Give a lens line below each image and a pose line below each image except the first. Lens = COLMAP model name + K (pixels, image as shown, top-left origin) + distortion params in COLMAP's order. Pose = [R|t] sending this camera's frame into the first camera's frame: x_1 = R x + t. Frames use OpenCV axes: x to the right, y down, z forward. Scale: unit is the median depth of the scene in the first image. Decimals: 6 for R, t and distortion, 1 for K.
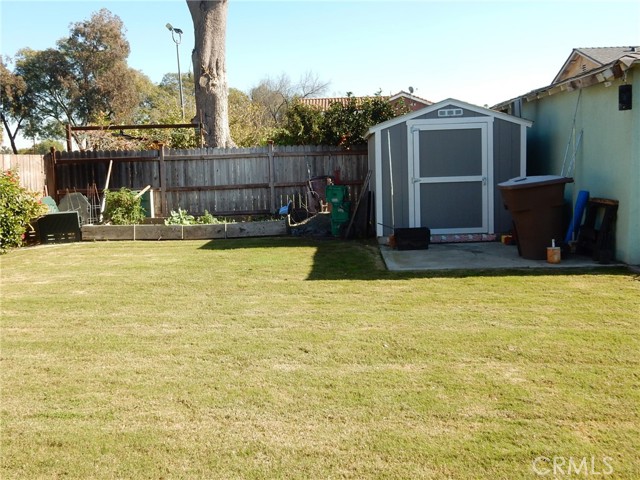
lens RADIAL K [[633.5, 0, 320.1], [0, 633.5, 237.6], [0, 0, 1]] dist [-0.016769, 0.000000]
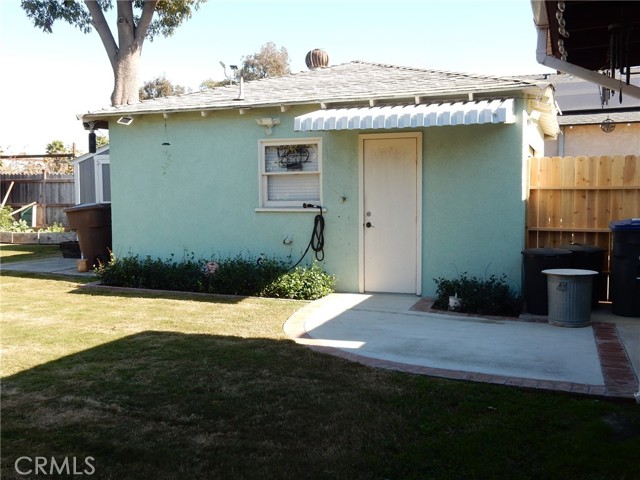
lens RADIAL K [[633.5, 0, 319.3], [0, 633.5, 240.6], [0, 0, 1]] dist [-0.016769, 0.000000]
pose [[0.945063, 0.050787, -0.322919, 0.689999], [-0.059698, 0.998059, -0.017745, -0.015373], [0.321391, 0.036048, 0.946260, -0.024355]]
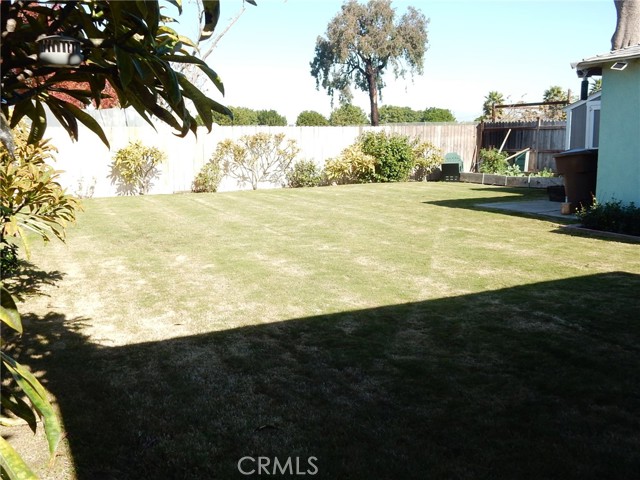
lens RADIAL K [[633.5, 0, 320.2], [0, 633.5, 243.6], [0, 0, 1]] dist [-0.016769, 0.000000]
pose [[0.479231, 0.162132, -0.862584, 0.723665], [-0.098454, 0.986518, 0.130728, -0.012351], [0.872149, 0.022276, 0.488733, -0.056350]]
